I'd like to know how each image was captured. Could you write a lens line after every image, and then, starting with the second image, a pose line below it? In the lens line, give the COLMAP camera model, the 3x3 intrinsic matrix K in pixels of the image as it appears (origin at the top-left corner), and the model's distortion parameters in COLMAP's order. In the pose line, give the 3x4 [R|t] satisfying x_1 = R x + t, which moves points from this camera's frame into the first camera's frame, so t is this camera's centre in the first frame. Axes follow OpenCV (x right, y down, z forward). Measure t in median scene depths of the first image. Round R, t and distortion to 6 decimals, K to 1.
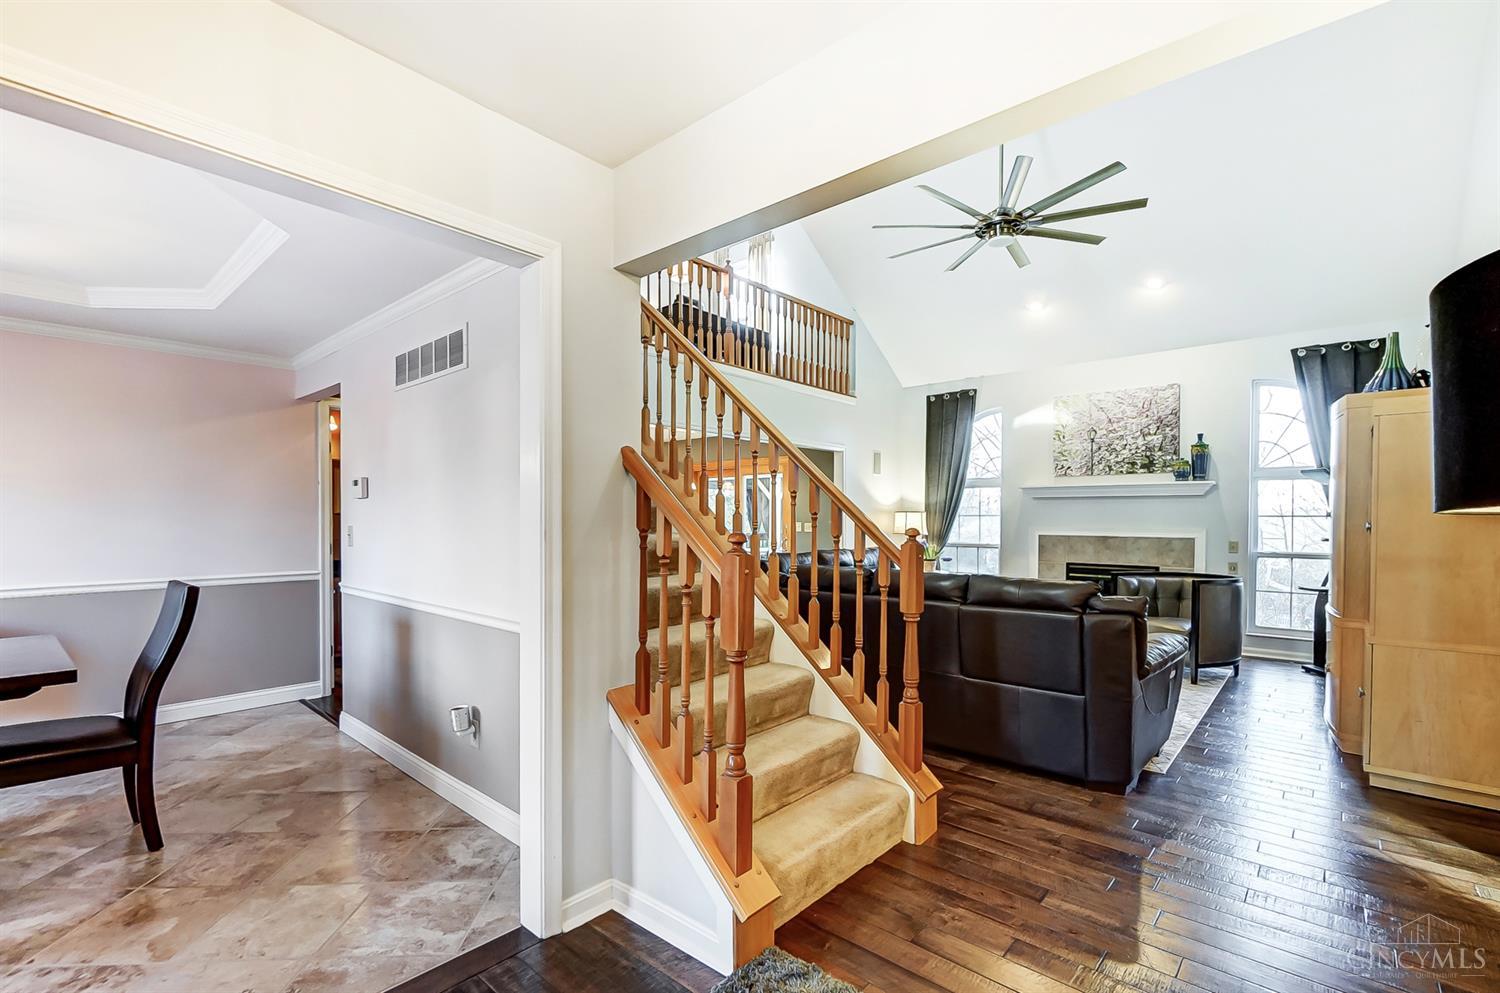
lens RADIAL K [[668.2, 0, 751.8], [0, 668.2, 508.9], [0, 0, 1]] dist [-0.017996, 0.003940]
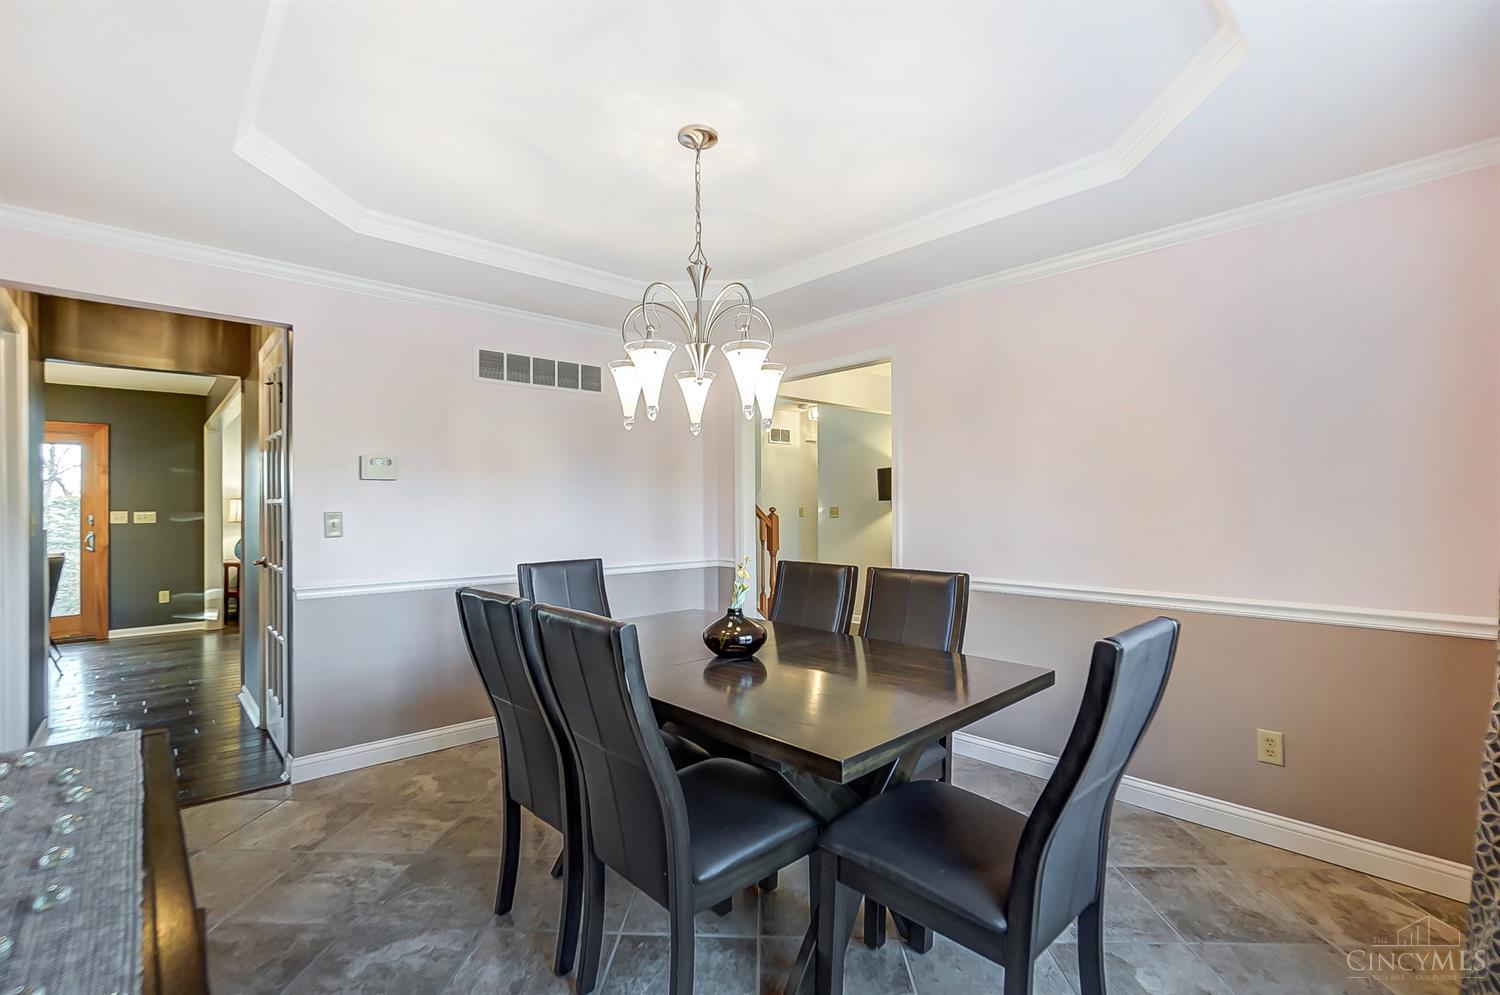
lens RADIAL K [[668.2, 0, 752.1], [0, 668.2, 501.2], [0, 0, 1]] dist [-0.017996, 0.003940]
pose [[0.104544, 0.002295, 0.994518, -1.507906], [-0.000501, 0.999997, -0.002255, 0.023397], [-0.994520, -0.000262, 0.104544, 0.478680]]
